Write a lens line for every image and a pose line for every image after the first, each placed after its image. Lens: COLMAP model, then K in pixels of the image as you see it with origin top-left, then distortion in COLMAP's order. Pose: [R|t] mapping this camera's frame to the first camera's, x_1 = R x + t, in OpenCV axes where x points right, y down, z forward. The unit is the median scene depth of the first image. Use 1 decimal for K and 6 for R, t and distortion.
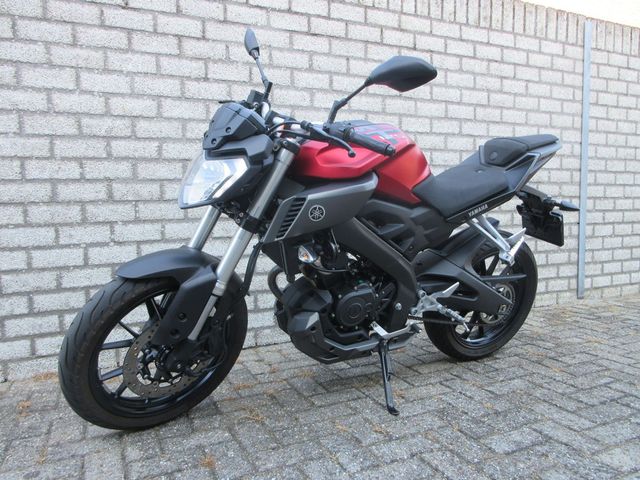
lens RADIAL K [[473.2, 0, 319.5], [0, 473.2, 239.3], [0, 0, 1]] dist [-0.000749, 0.003634]
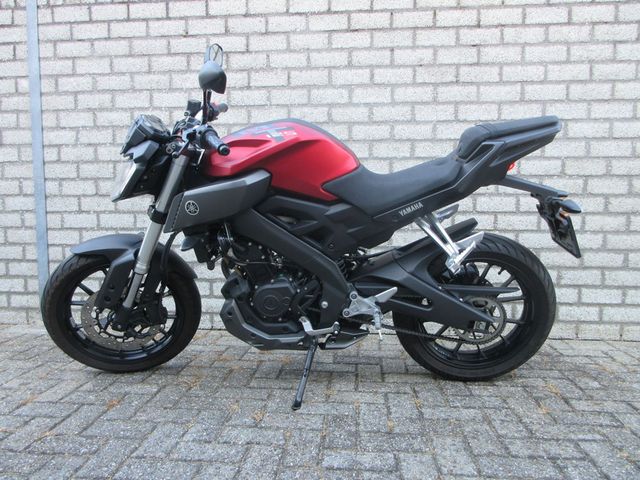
lens RADIAL K [[473.2, 0, 320.9], [0, 473.2, 239.2], [0, 0, 1]] dist [-0.000749, 0.003634]
pose [[0.870561, 0.056103, -0.488852, 0.543552], [-0.050801, 0.998418, 0.024114, -0.014951], [0.489432, 0.003841, 0.872033, 0.115240]]
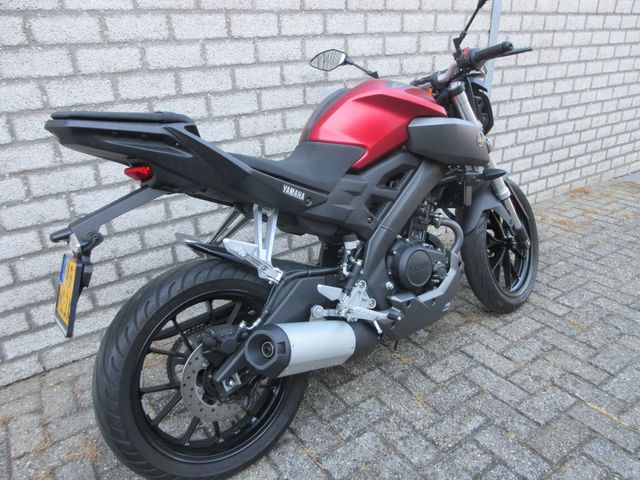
lens RADIAL K [[473.2, 0, 319.1], [0, 473.2, 238.6], [0, 0, 1]] dist [-0.000749, 0.003634]
pose [[0.985715, -0.077831, 0.149359, 0.234970], [0.023925, 0.942531, 0.333260, -0.247312], [-0.166713, -0.324926, 0.930929, 0.375183]]
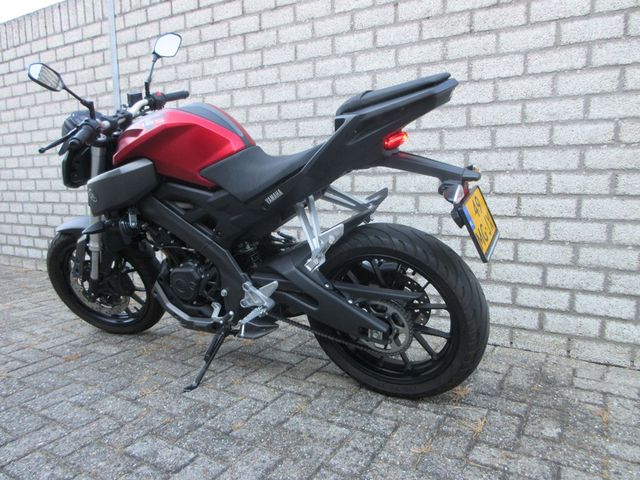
lens RADIAL K [[473.2, 0, 322.0], [0, 473.2, 240.0], [0, 0, 1]] dist [-0.000749, 0.003634]
pose [[0.574429, 0.121922, -0.809423, 0.902427], [-0.053626, 0.992326, 0.111416, -0.071812], [0.816796, -0.020595, 0.576559, 0.519386]]
